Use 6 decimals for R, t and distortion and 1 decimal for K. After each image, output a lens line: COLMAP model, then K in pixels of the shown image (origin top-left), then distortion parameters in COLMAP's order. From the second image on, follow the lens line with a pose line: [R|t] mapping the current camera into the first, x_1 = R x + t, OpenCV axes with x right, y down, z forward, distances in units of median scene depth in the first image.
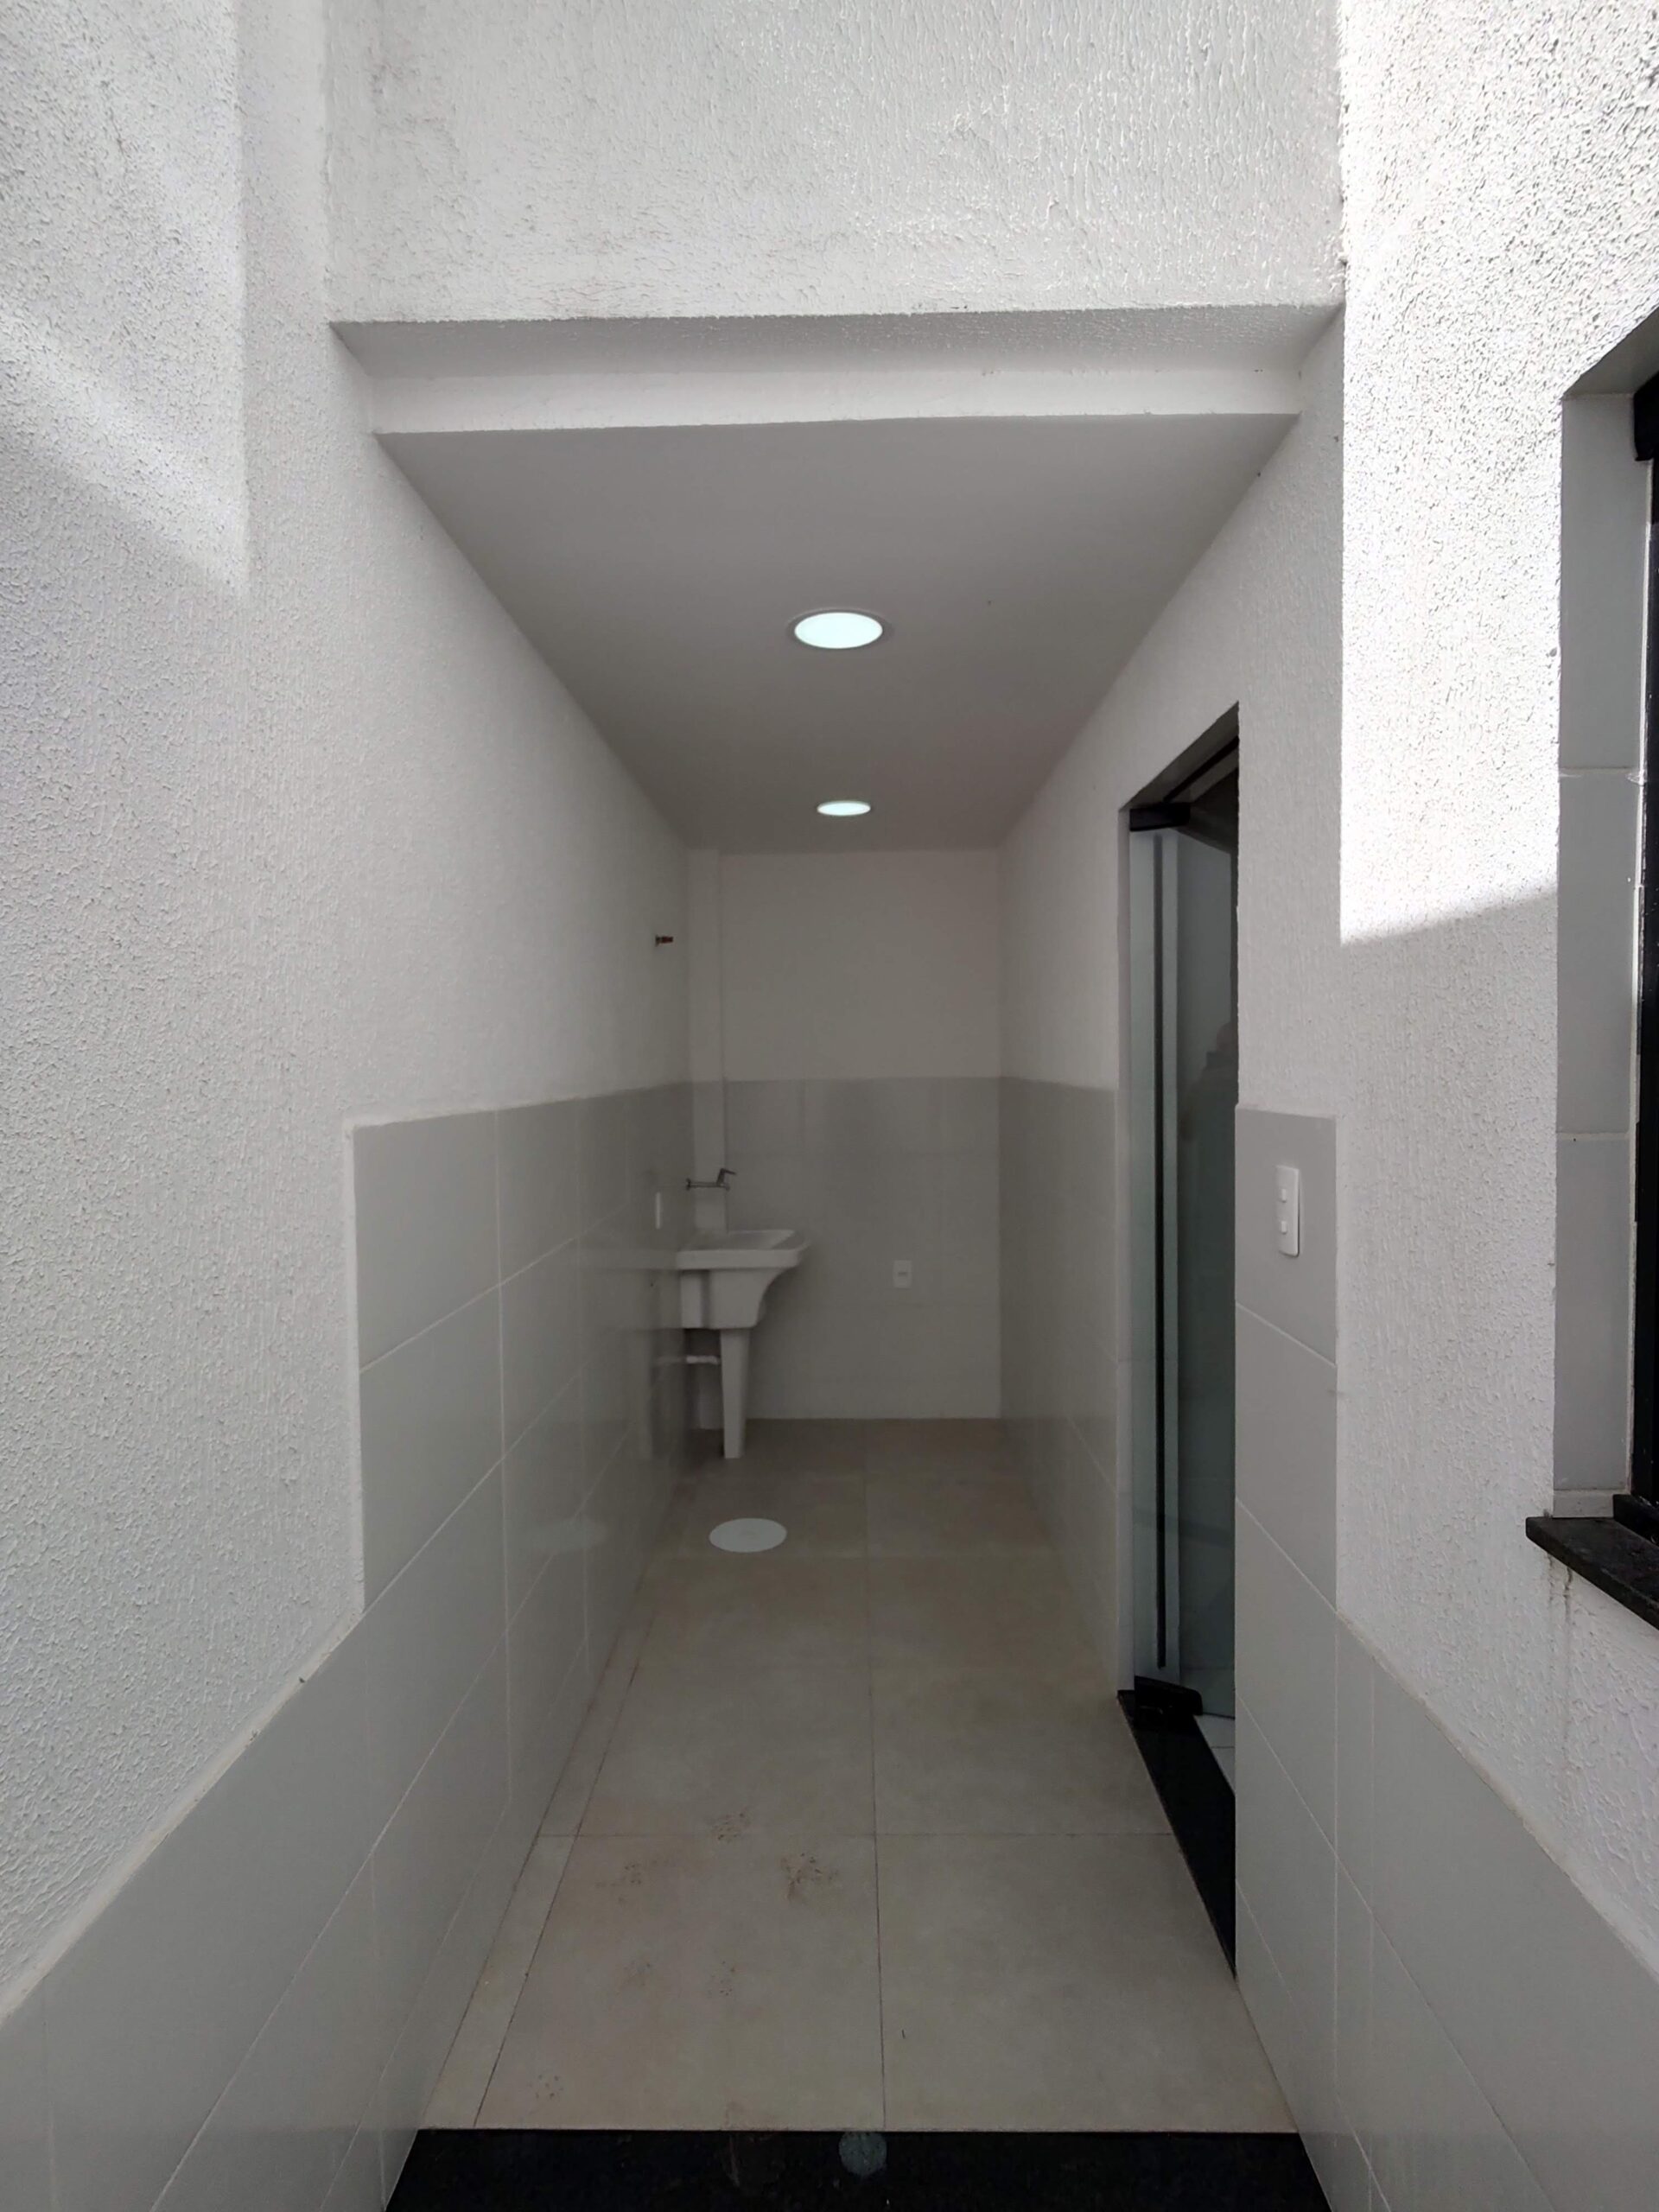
lens RADIAL K [[1070.4, 0, 831.8], [0, 1070.4, 1110.3], [0, 0, 1]] dist [-0.003458, 0.000302]
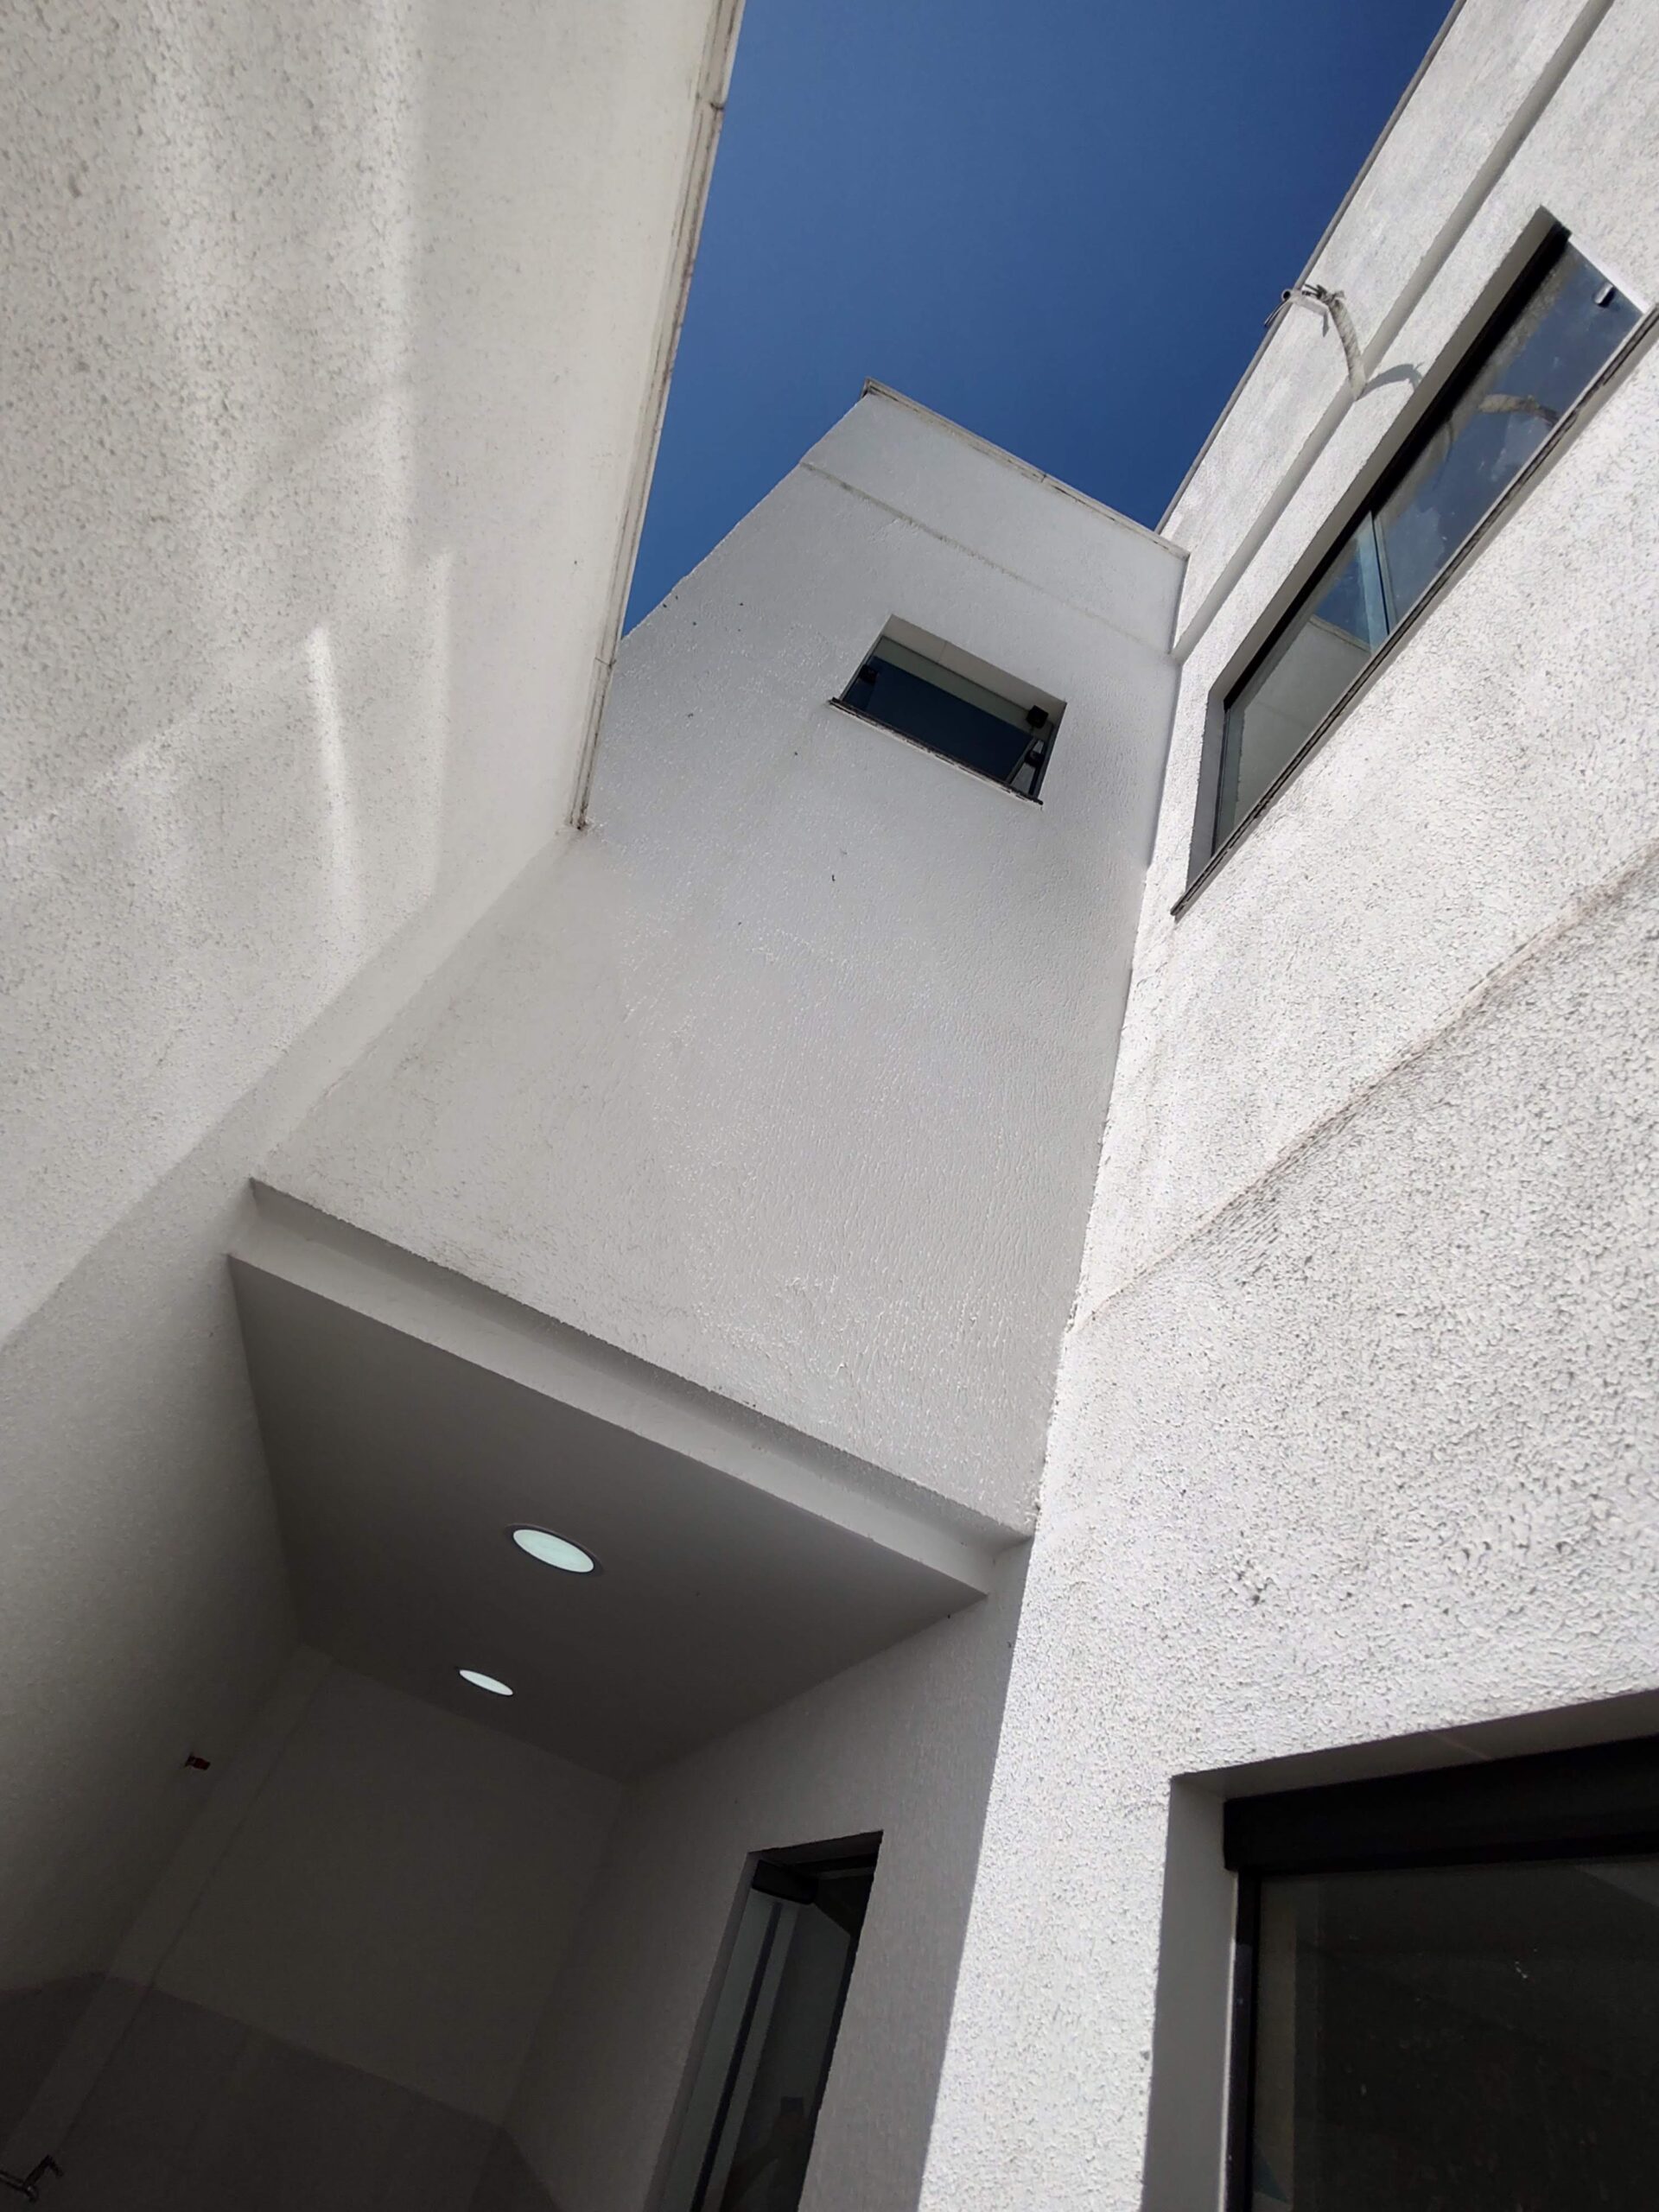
lens RADIAL K [[1070.4, 0, 823.6], [0, 1070.4, 1108.9], [0, 0, 1]] dist [-0.003458, 0.000302]
pose [[0.889940, 0.451471, 0.064659, -0.032462], [-0.287370, 0.665167, -0.689182, -0.172762], [-0.354154, 0.594750, 0.721698, -0.086294]]
